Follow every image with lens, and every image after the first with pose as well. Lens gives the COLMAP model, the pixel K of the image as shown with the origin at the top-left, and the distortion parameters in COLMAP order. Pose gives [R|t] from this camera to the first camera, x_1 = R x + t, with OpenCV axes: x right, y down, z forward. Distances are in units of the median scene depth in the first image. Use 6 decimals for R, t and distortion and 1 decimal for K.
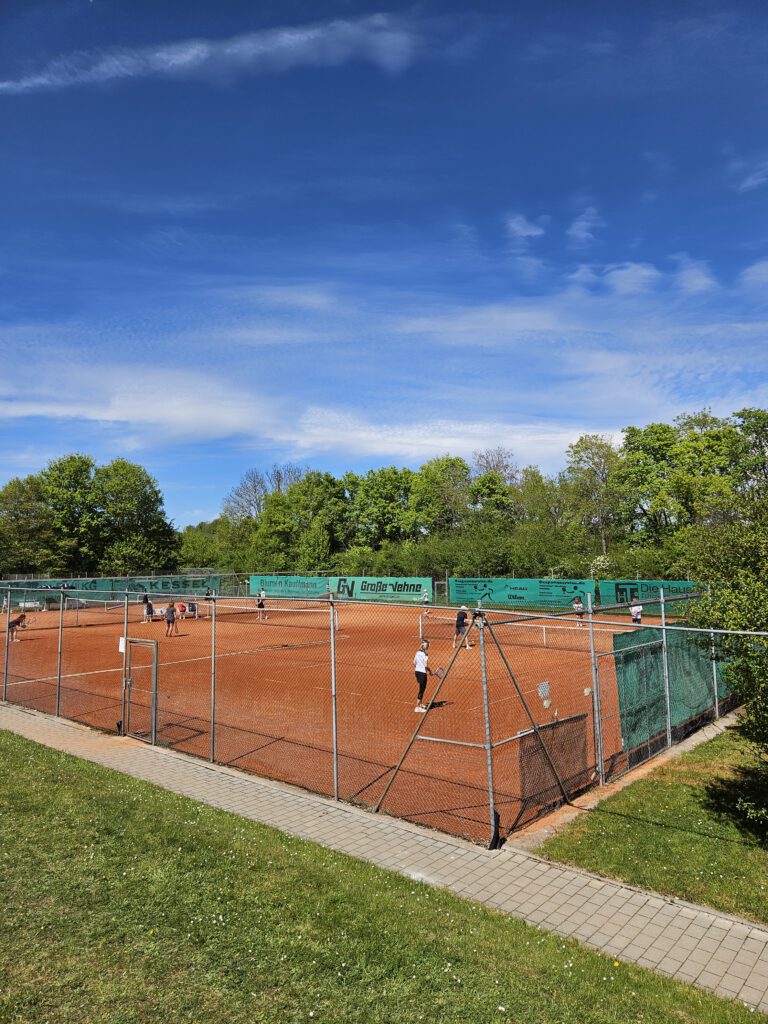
lens RADIAL K [[685.1, 0, 392.6], [0, 685.1, 519.4], [0, 0, 1]] dist [0.067332, -0.052597]
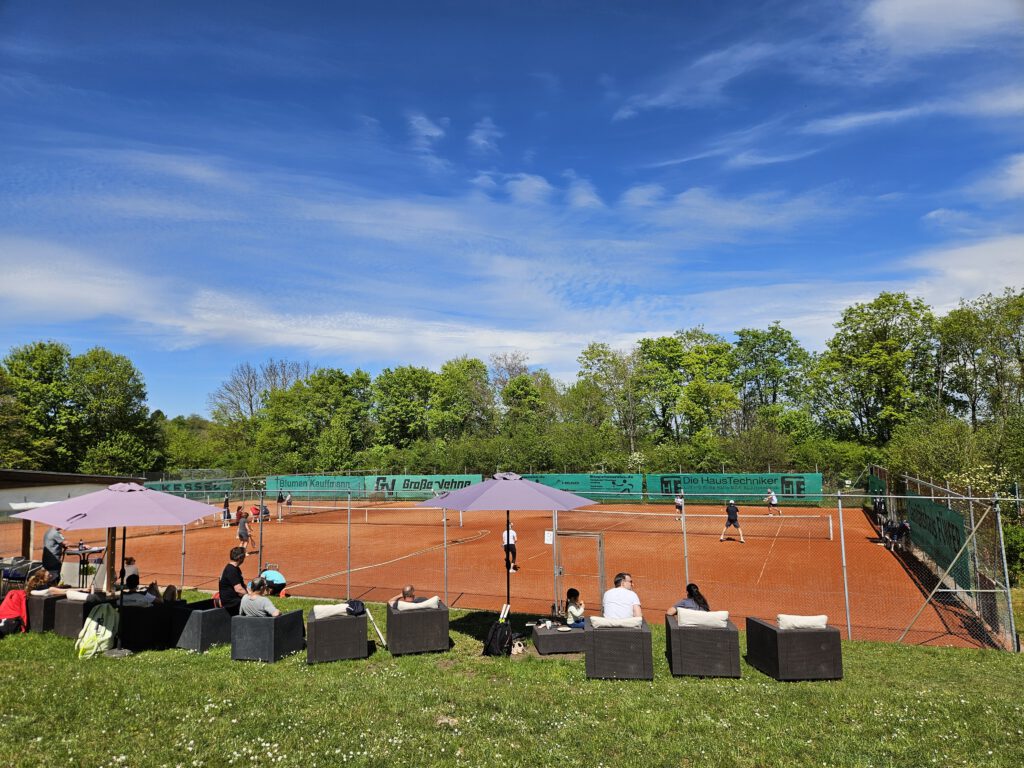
lens RADIAL K [[685.1, 0, 502.1], [0, 685.1, 411.3], [0, 0, 1]] dist [0.067332, -0.052597]
pose [[0.955857, 0.009068, 0.293691, -0.161672], [-0.007782, 0.999954, -0.005549, -0.004661], [-0.293728, 0.003019, 0.955884, -0.009966]]
